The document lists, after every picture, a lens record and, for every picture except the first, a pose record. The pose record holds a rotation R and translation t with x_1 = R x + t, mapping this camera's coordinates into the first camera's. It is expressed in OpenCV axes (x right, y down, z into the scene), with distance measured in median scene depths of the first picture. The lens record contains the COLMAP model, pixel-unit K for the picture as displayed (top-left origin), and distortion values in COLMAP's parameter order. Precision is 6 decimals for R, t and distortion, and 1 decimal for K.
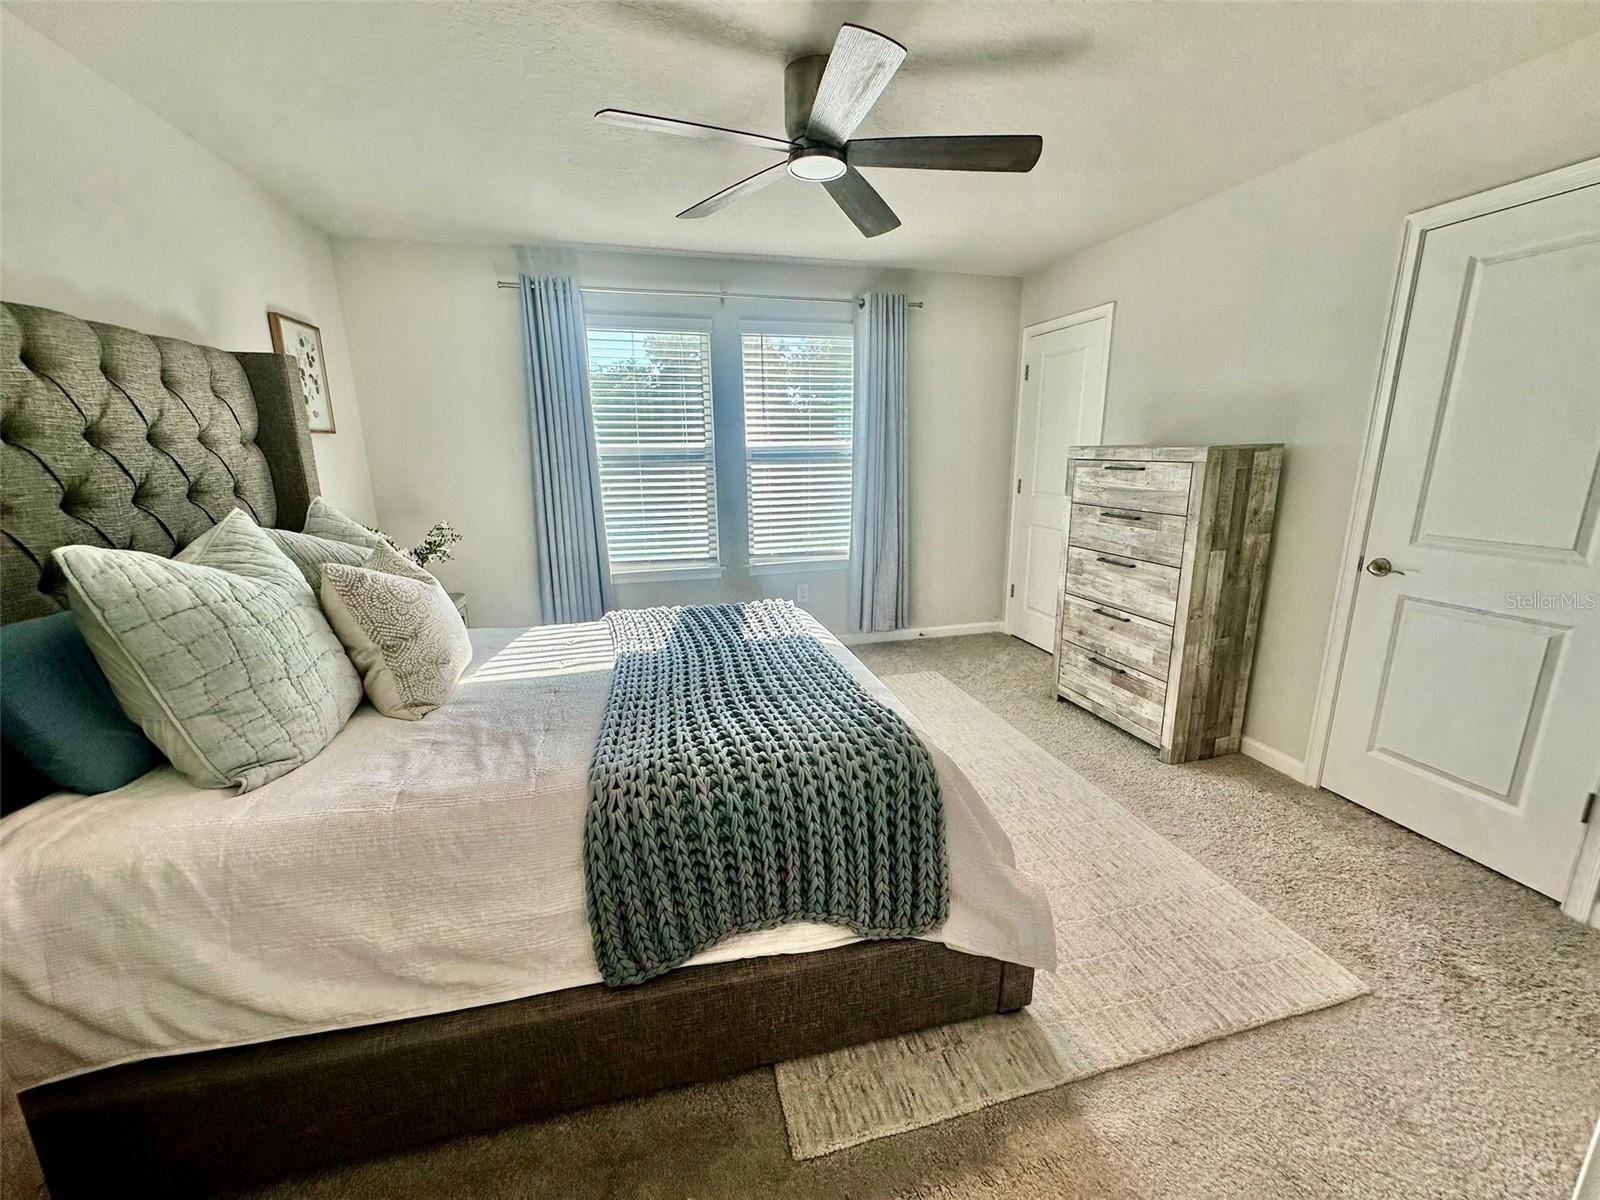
lens RADIAL K [[641.2, 0, 800.5], [0, 641.2, 596.7], [0, 0, 1]] dist [-0.000629, 0.000610]
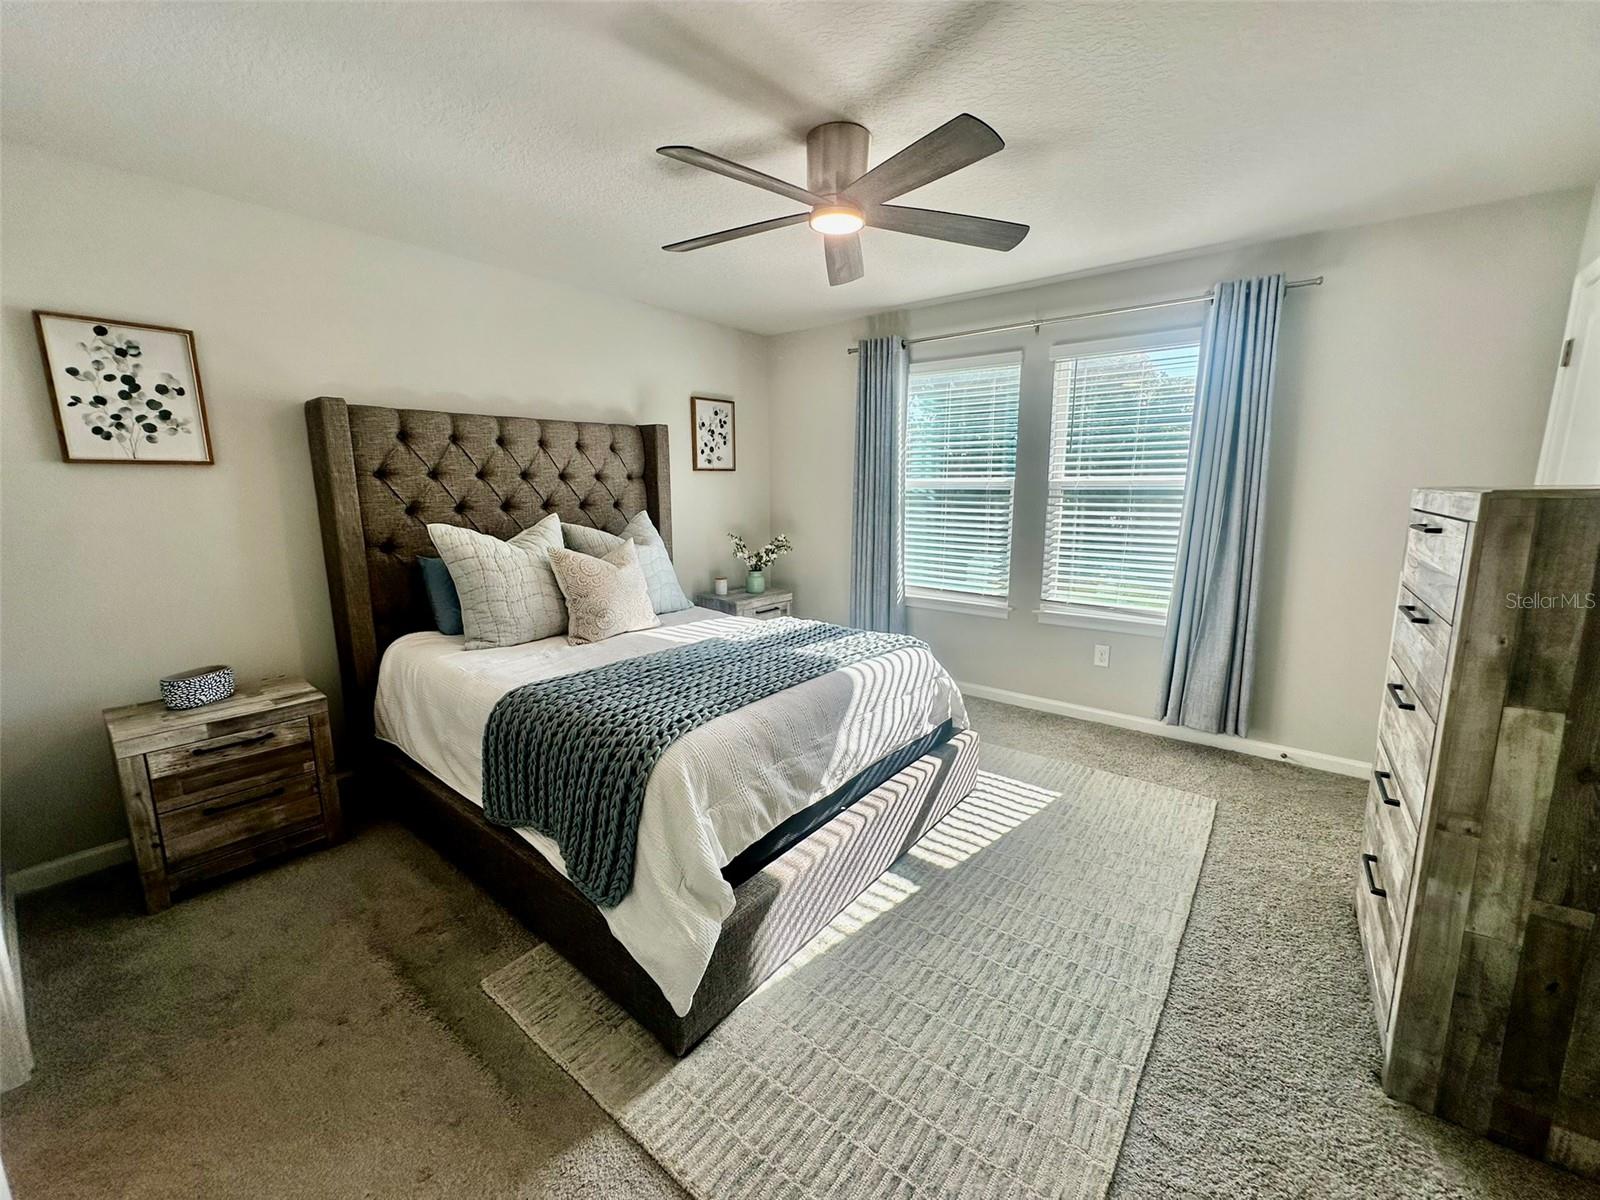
lens RADIAL K [[641.2, 0, 802.5], [0, 641.2, 596.9], [0, 0, 1]] dist [-0.000629, 0.000610]
pose [[0.603249, 0.149653, -0.783387, 0.619642], [-0.185097, 0.981689, 0.045001, -0.068441], [0.775777, 0.117856, 0.619903, 0.253246]]
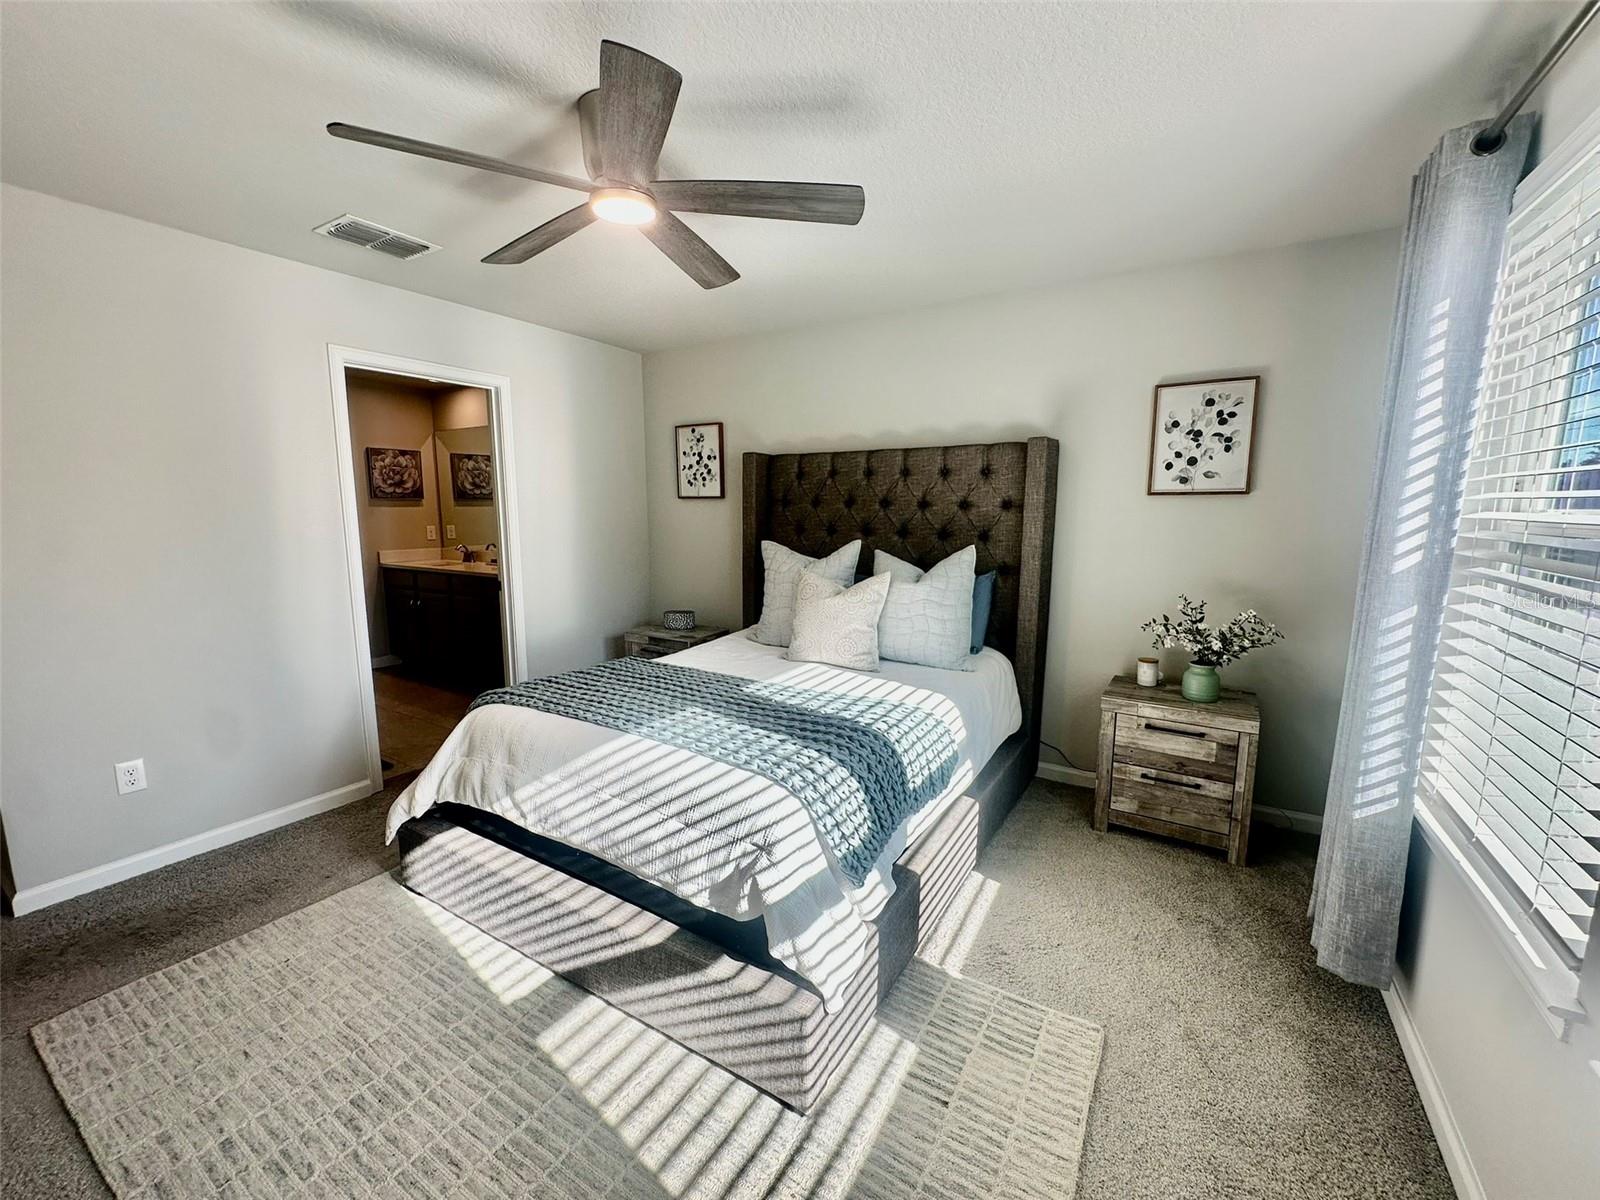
lens RADIAL K [[641.2, 0, 802.8], [0, 641.2, 598.9], [0, 0, 1]] dist [-0.000629, 0.000610]
pose [[-0.722320, 0.104342, -0.683642, 0.347168], [-0.155136, 0.938910, 0.307216, -0.317163], [0.673933, 0.327965, -0.662006, 1.309252]]
